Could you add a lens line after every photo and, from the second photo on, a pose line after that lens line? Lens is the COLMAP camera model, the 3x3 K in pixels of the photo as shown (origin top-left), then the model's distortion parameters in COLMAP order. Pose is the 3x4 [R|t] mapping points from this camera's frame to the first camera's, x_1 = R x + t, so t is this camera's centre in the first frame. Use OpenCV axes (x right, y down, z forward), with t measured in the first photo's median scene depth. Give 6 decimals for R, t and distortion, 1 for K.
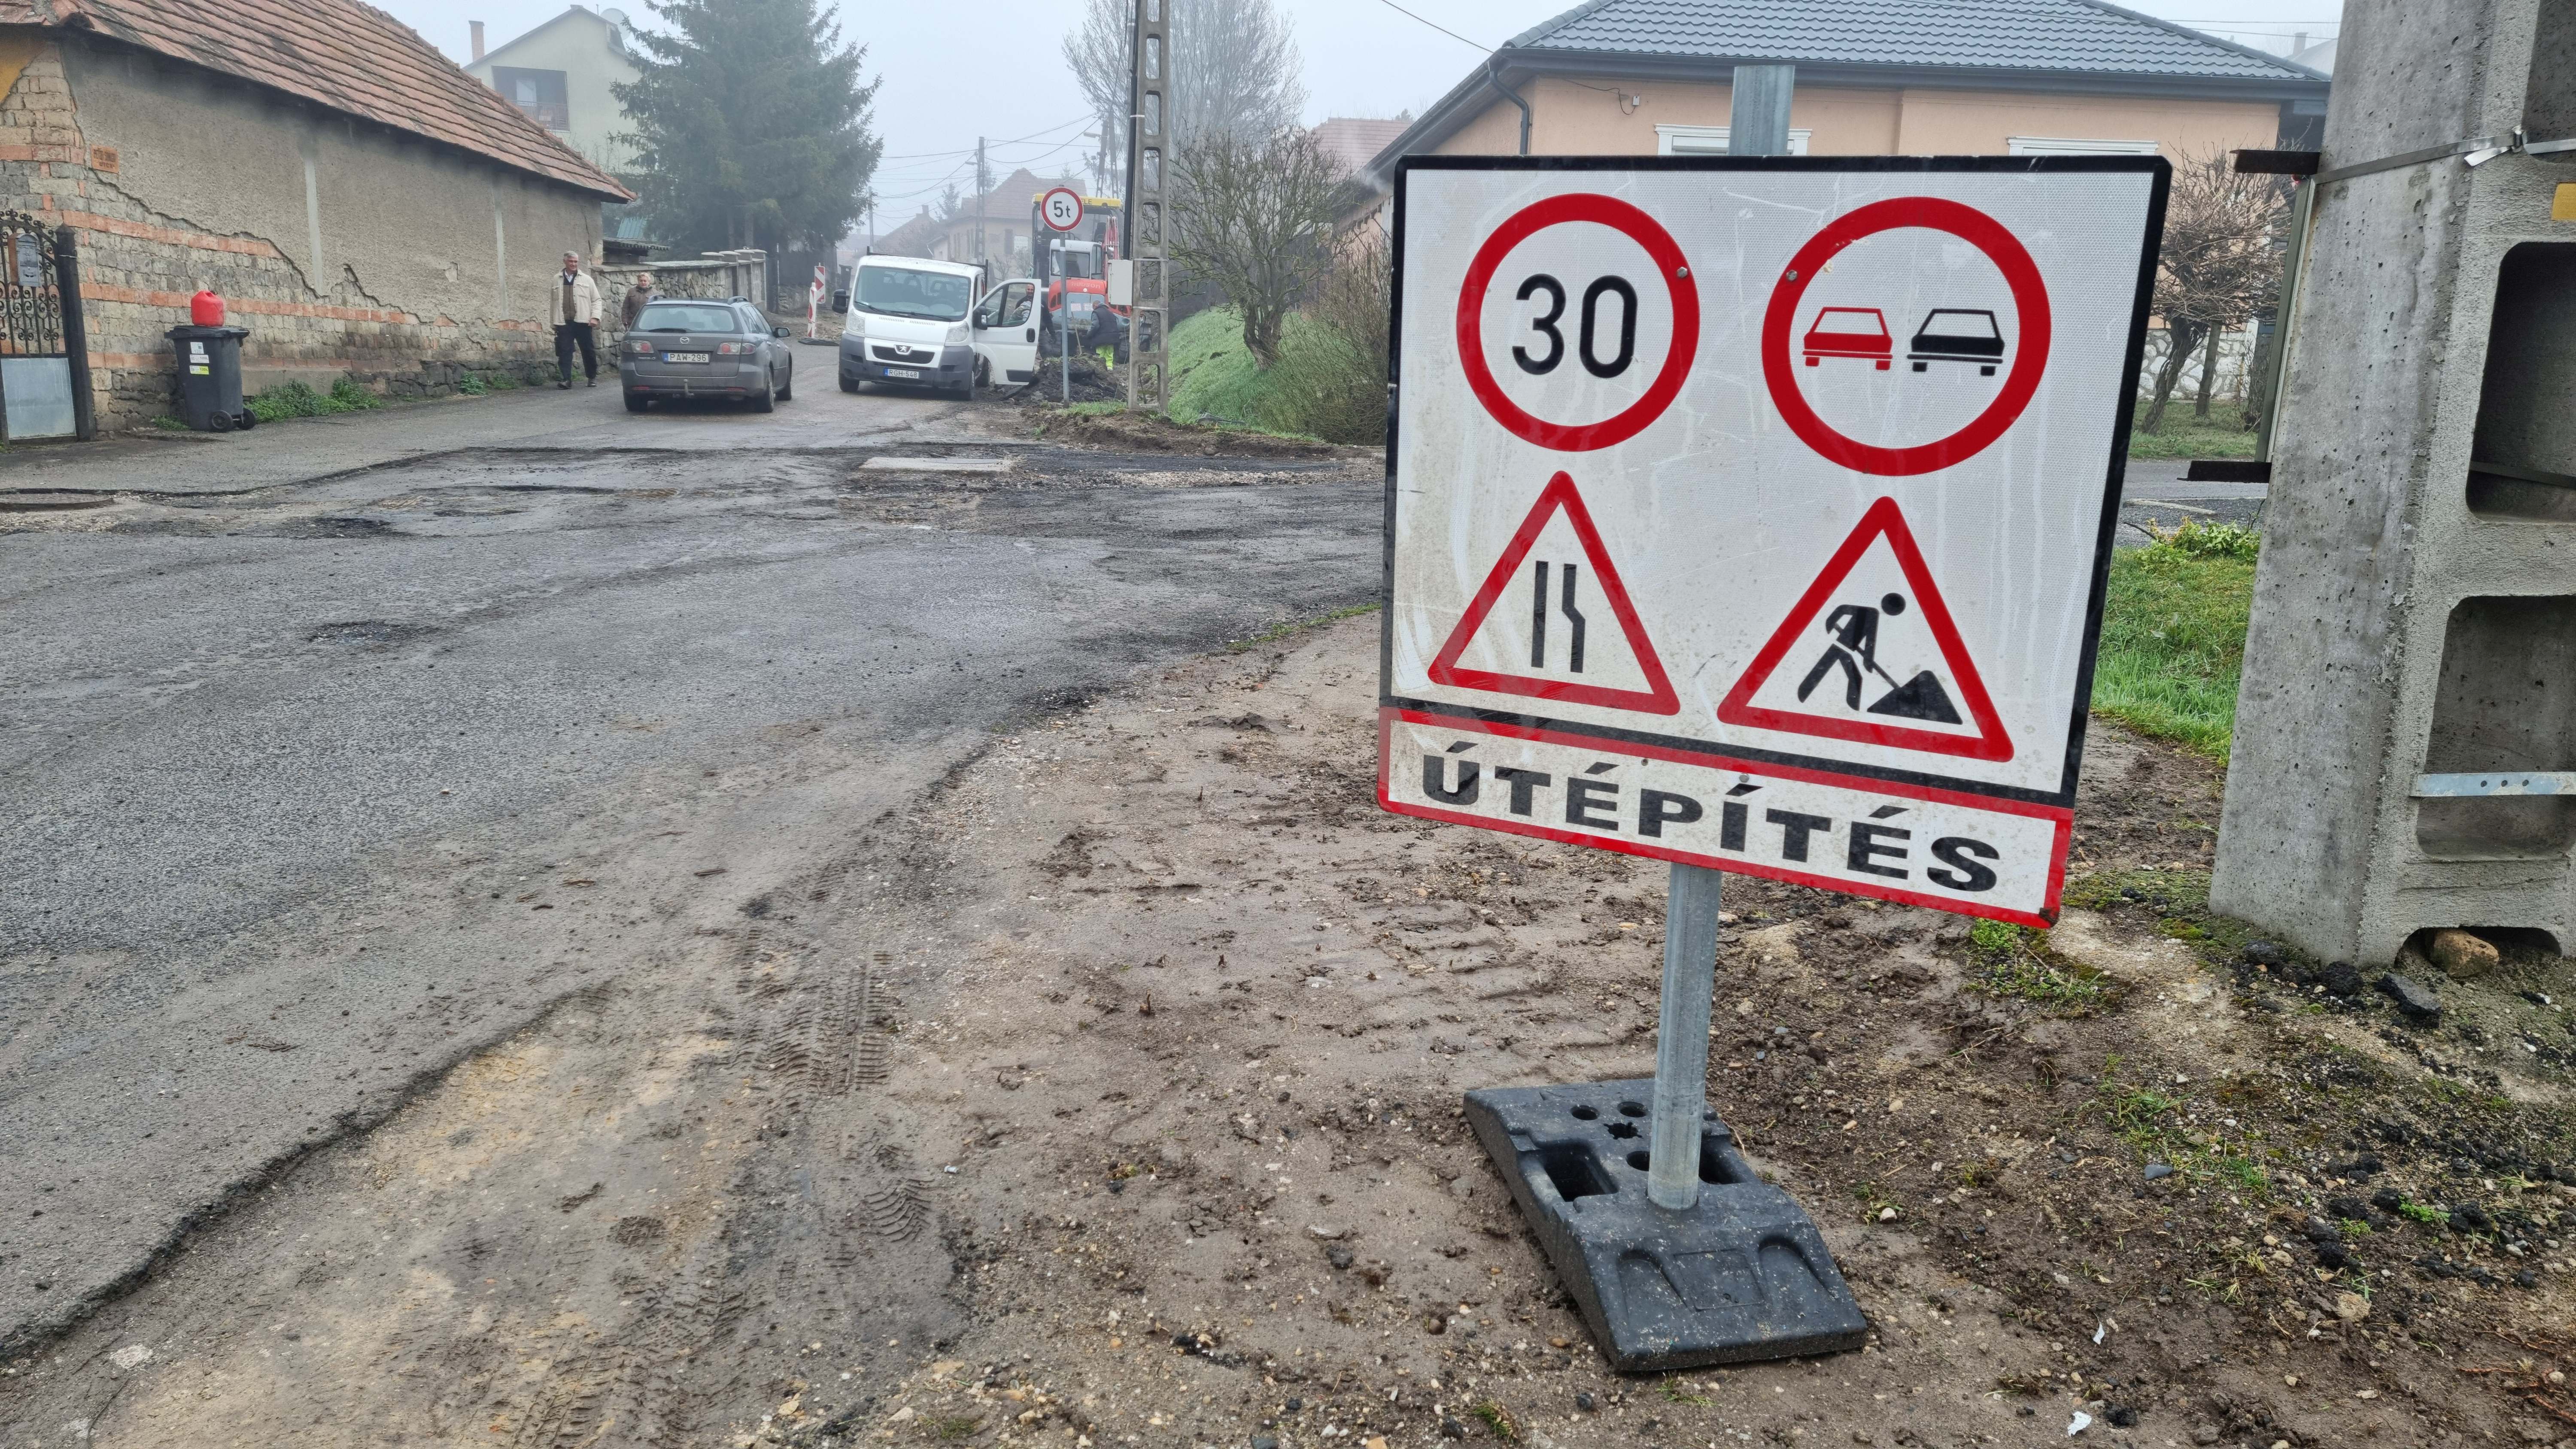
lens RADIAL K [[1784.8, 0, 1288.0], [0, 1784.8, 724.5], [0, 0, 1]] dist [0.206075, -0.191291]
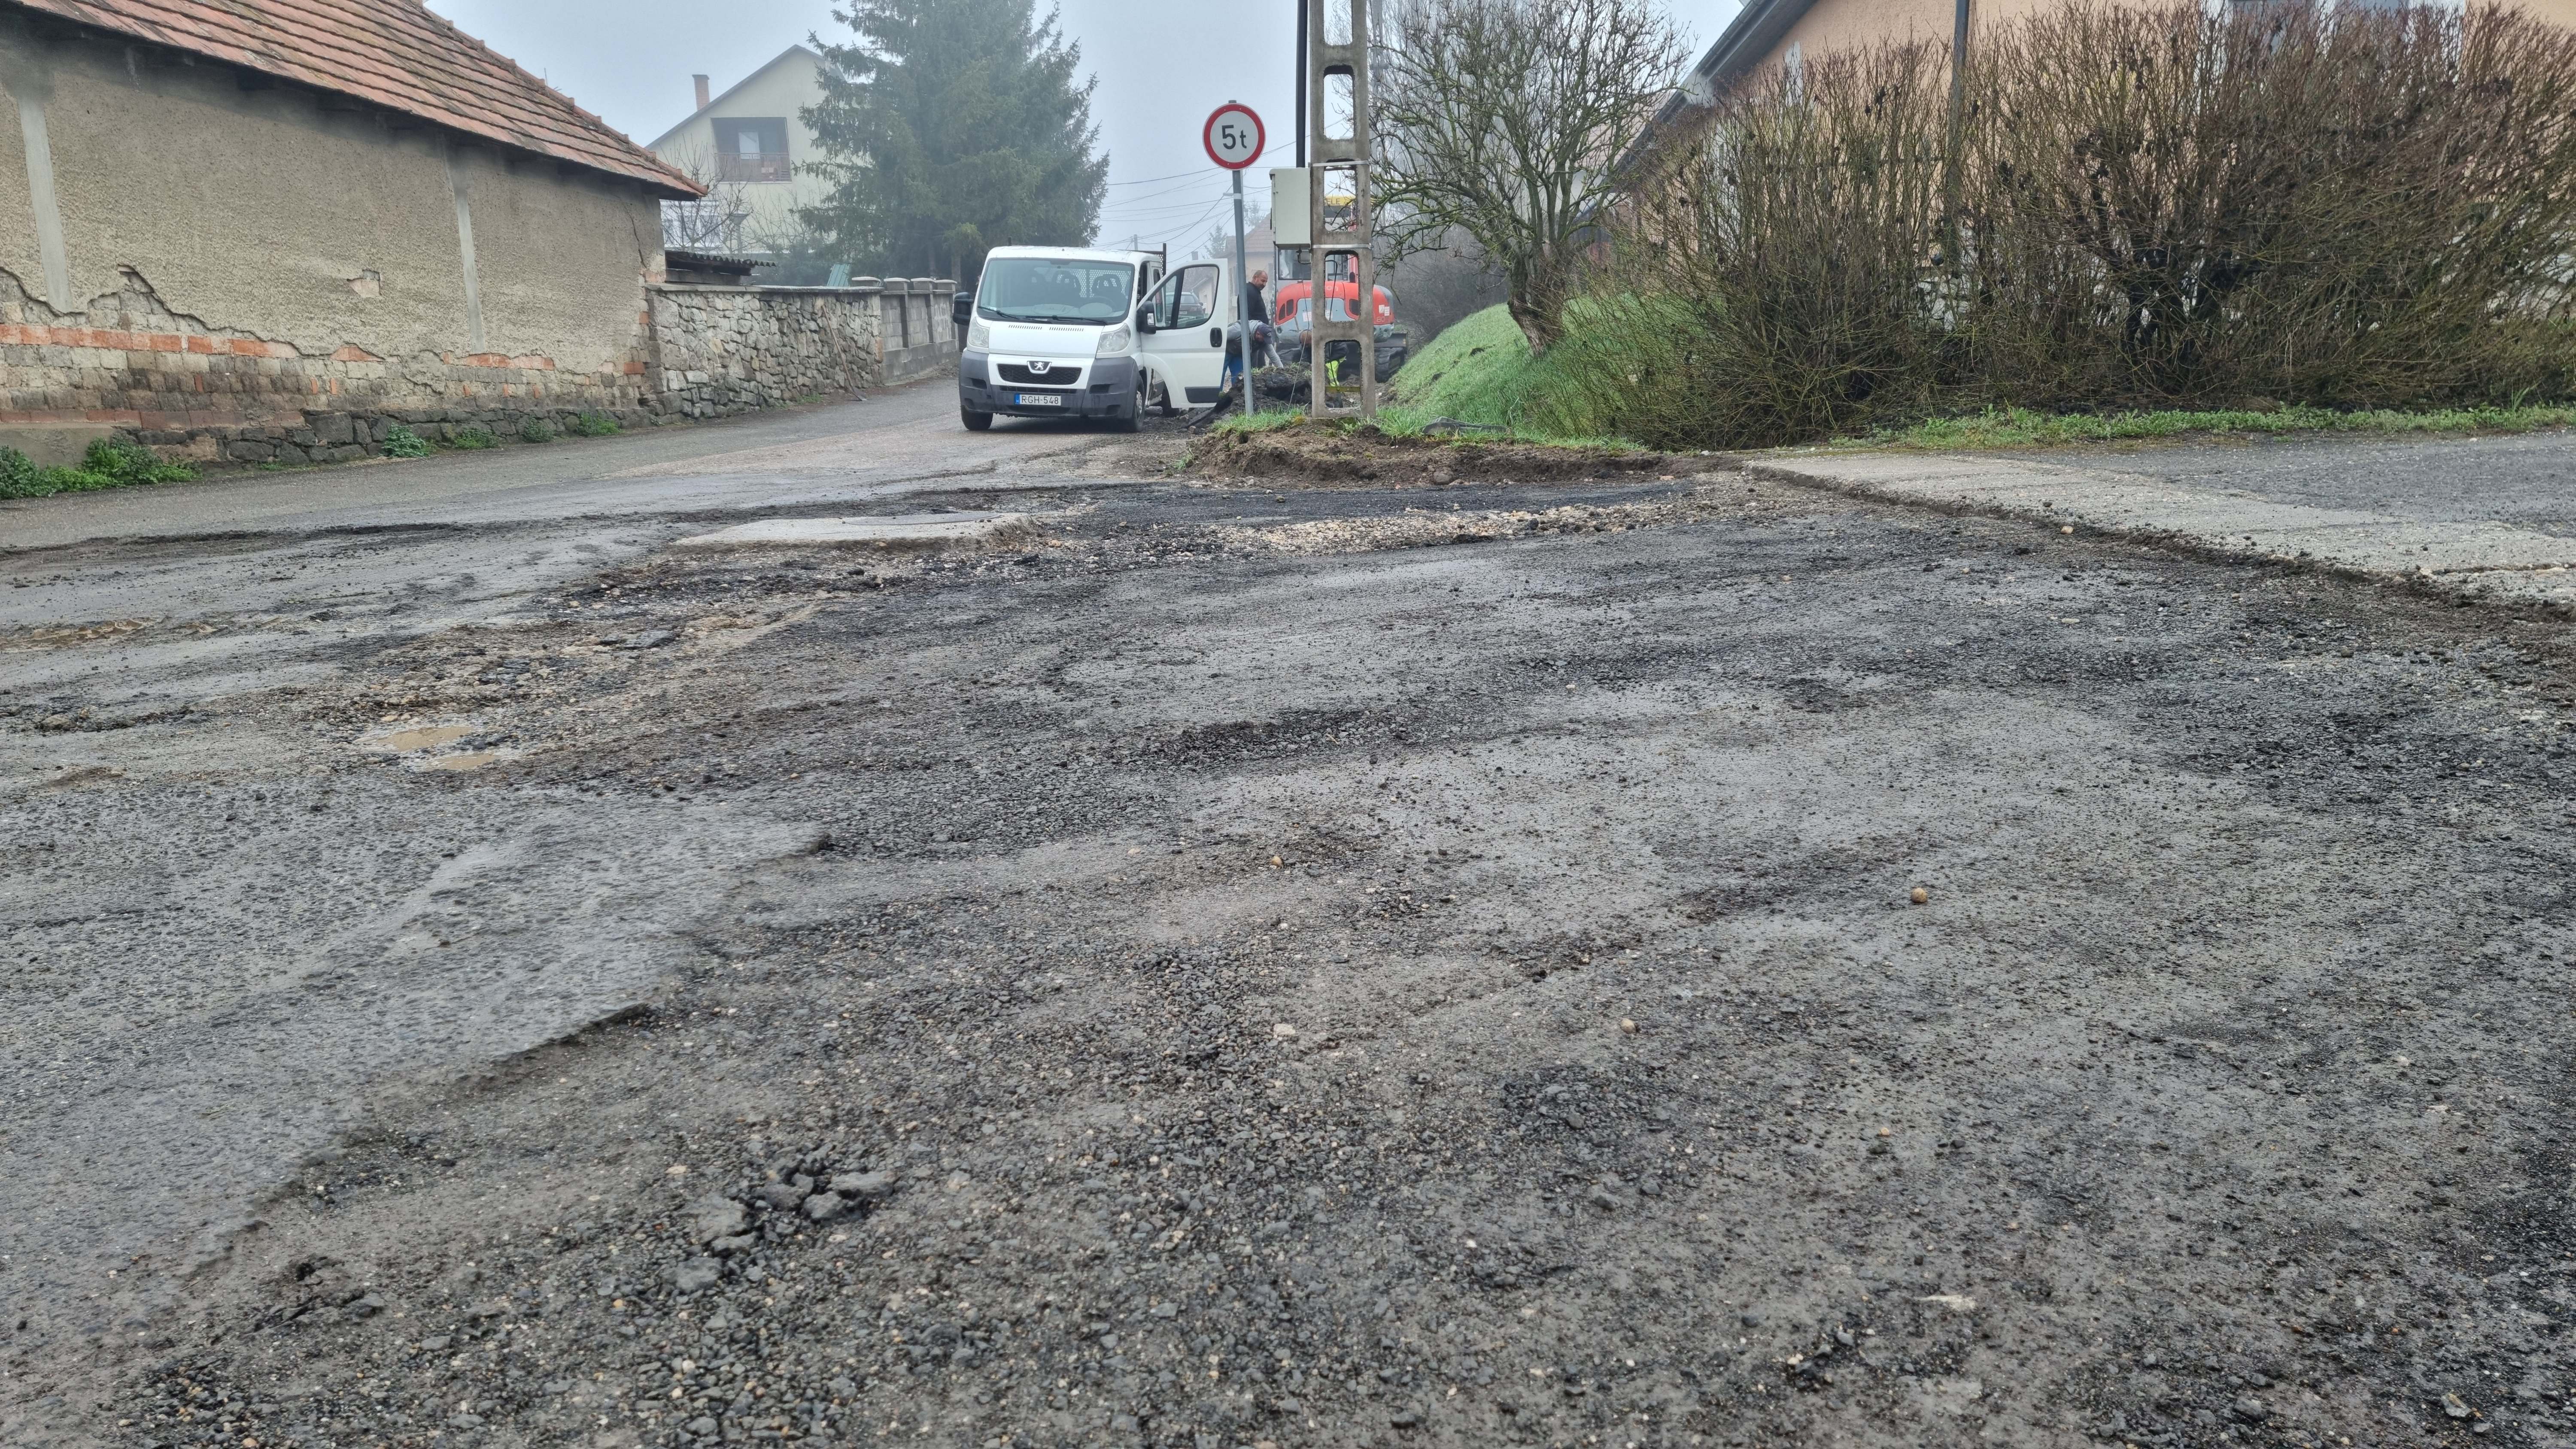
lens RADIAL K [[1784.8, 0, 1288.0], [0, 1784.8, 724.5], [0, 0, 1]] dist [0.206075, -0.191291]
pose [[0.986026, -0.028609, -0.164118, 0.000058], [0.024901, 0.999387, -0.024606, -0.048285], [0.164721, 0.020175, 0.986134, 0.340597]]
